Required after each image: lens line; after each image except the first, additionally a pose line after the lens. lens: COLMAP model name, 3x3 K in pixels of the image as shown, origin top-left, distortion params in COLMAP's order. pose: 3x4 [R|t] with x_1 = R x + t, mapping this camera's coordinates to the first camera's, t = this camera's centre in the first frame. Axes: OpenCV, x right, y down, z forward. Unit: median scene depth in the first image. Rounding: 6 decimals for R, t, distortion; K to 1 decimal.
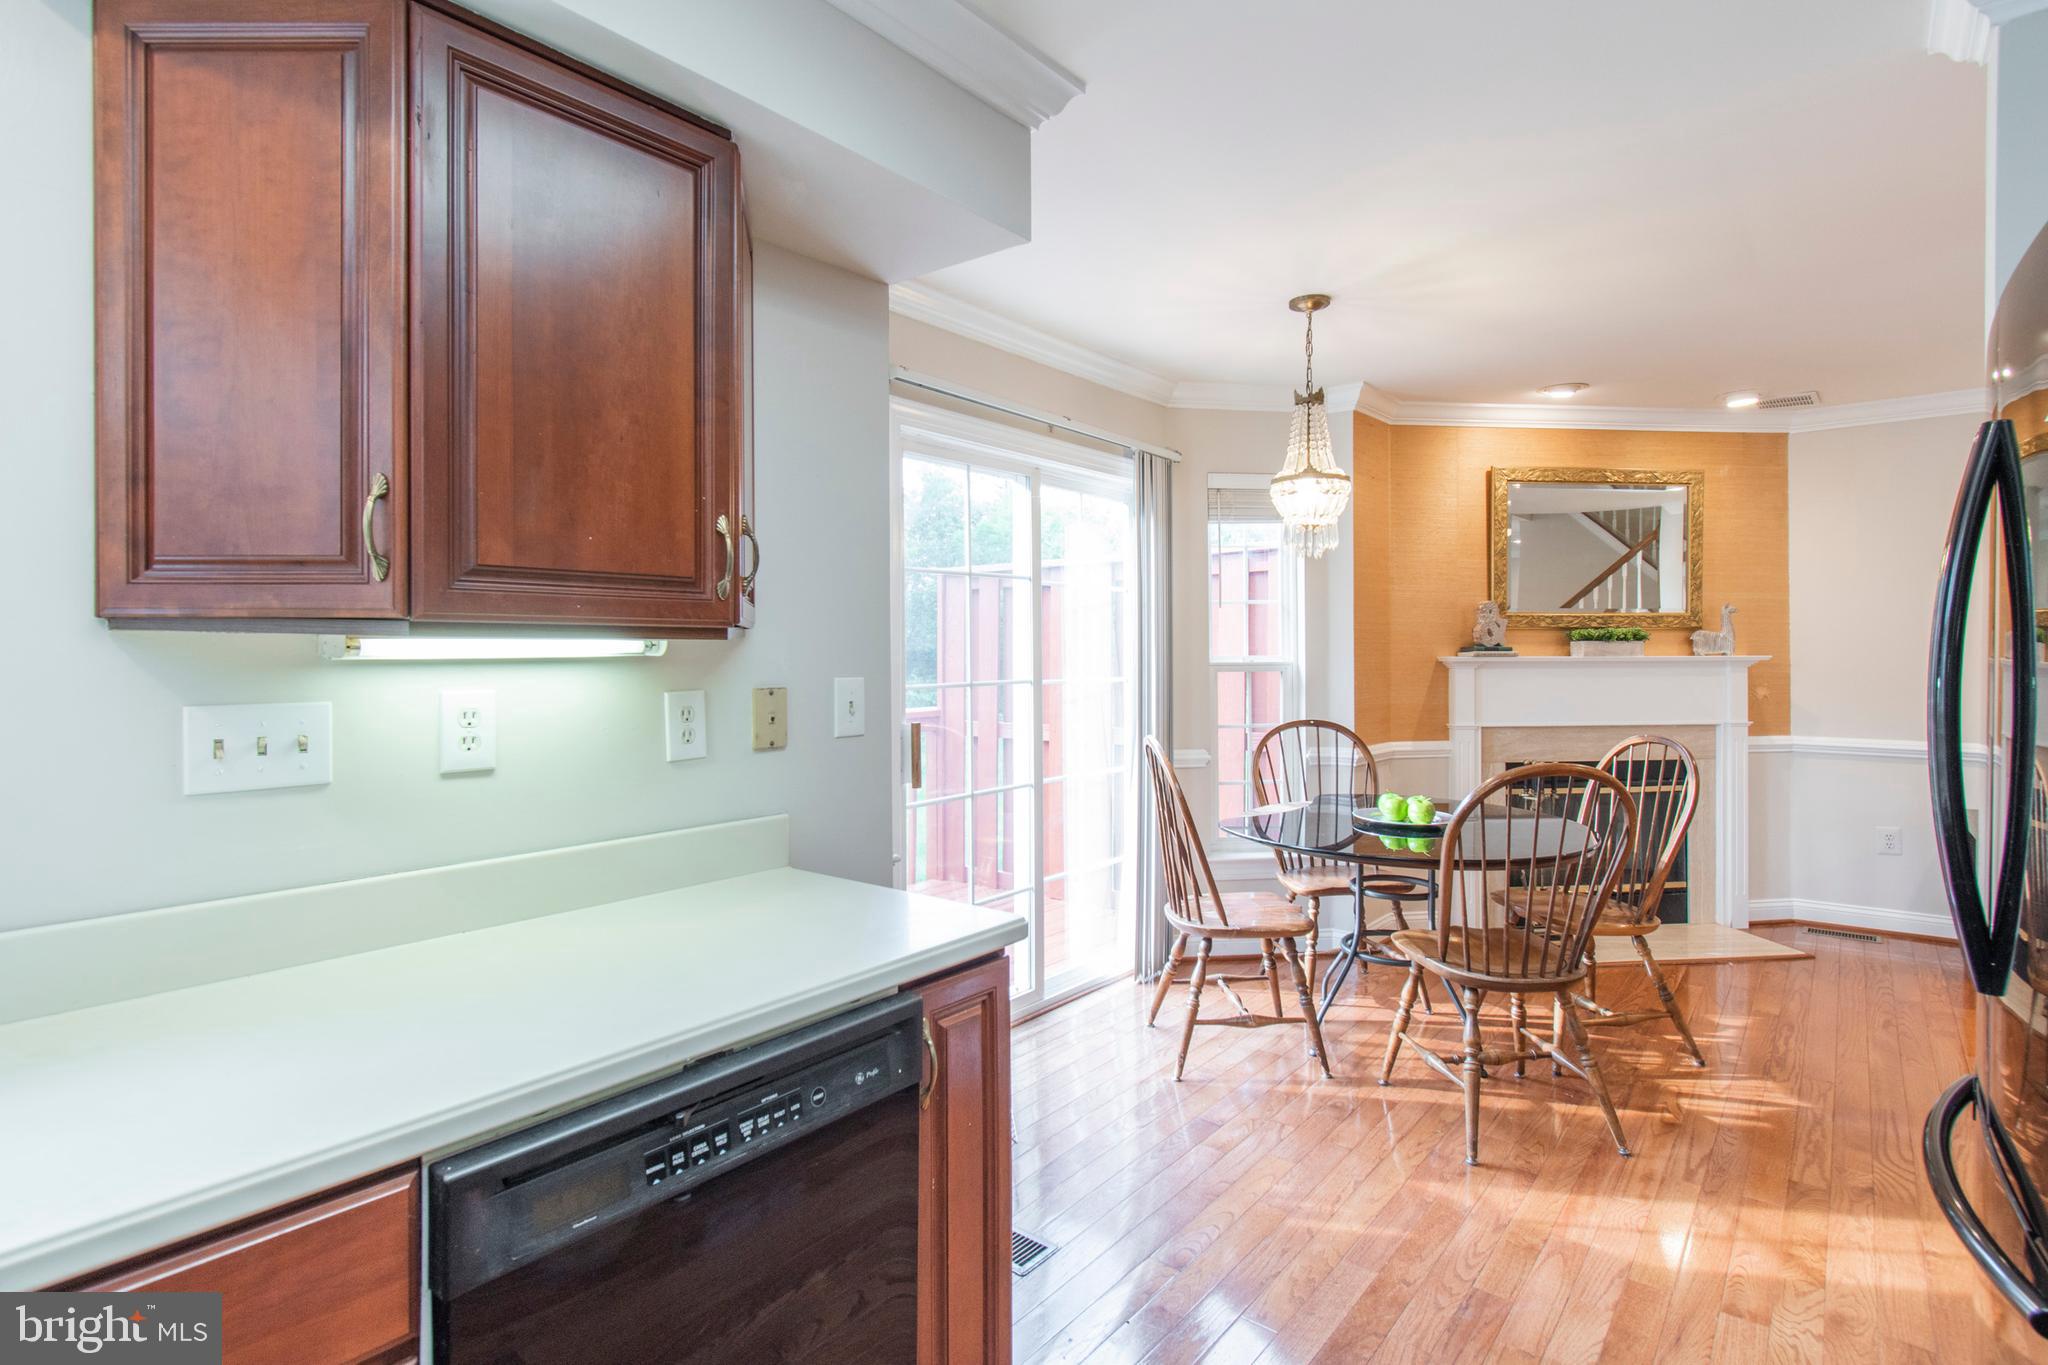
lens RADIAL K [[1006.3, 0, 1038.9], [0, 1006.3, 660.7], [0, 0, 1]] dist [0.002108, -0.000325]
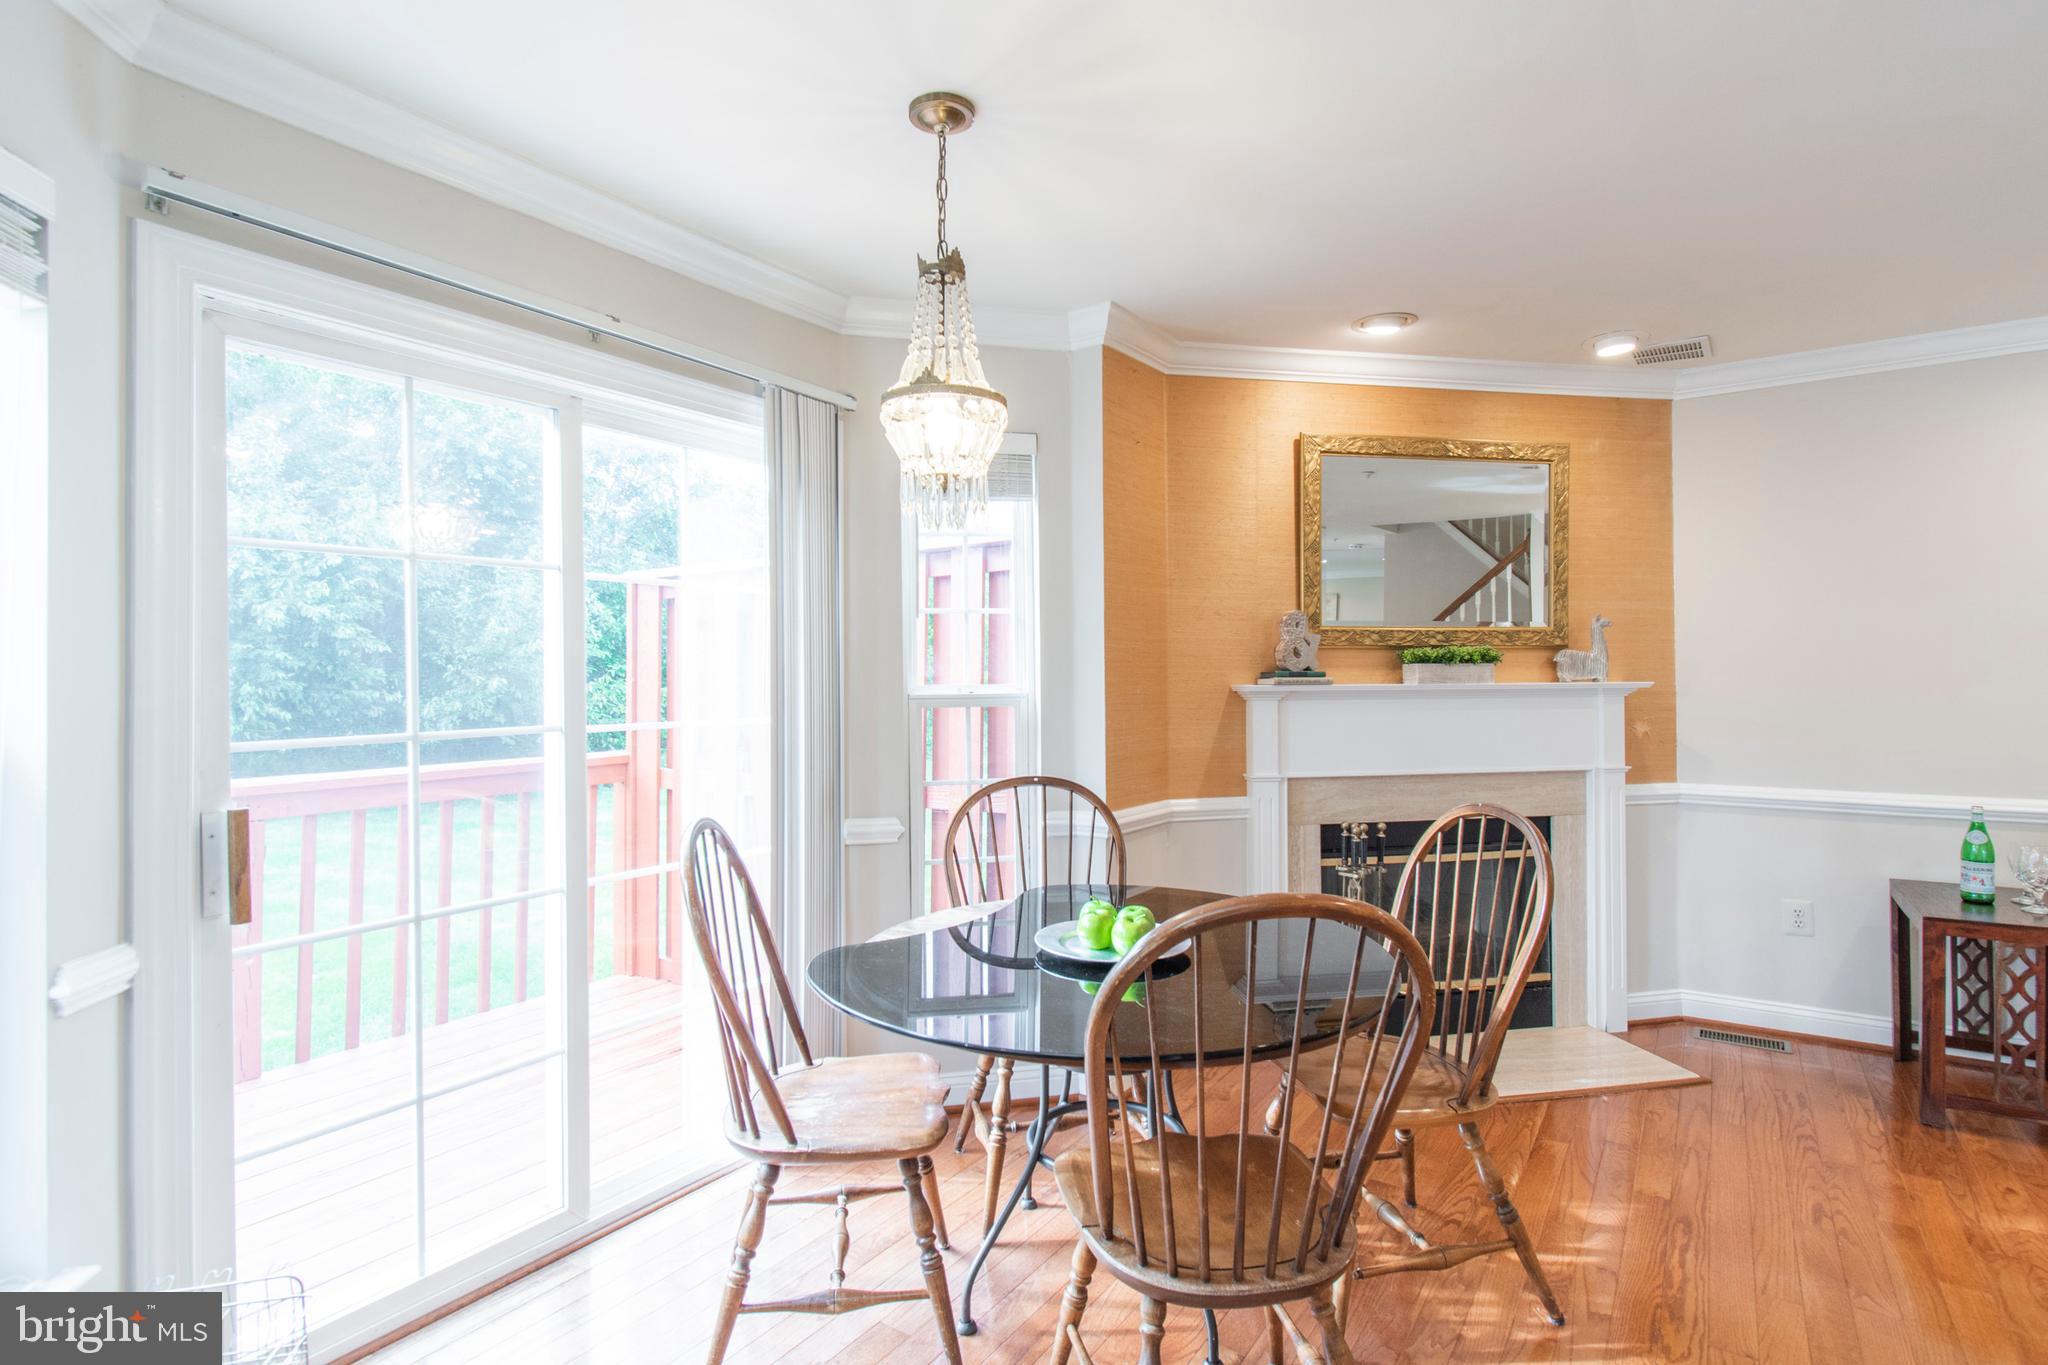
lens RADIAL K [[1010.3, 0, 1024.0], [0, 1010.3, 682.5], [0, 0, 1]] dist [0.005130, -0.000069]
pose [[0.996990, -0.003819, 0.077433, 0.185798], [0.004005, 0.999989, -0.002255, -0.004730], [-0.077424, 0.002558, 0.996995, 0.263379]]
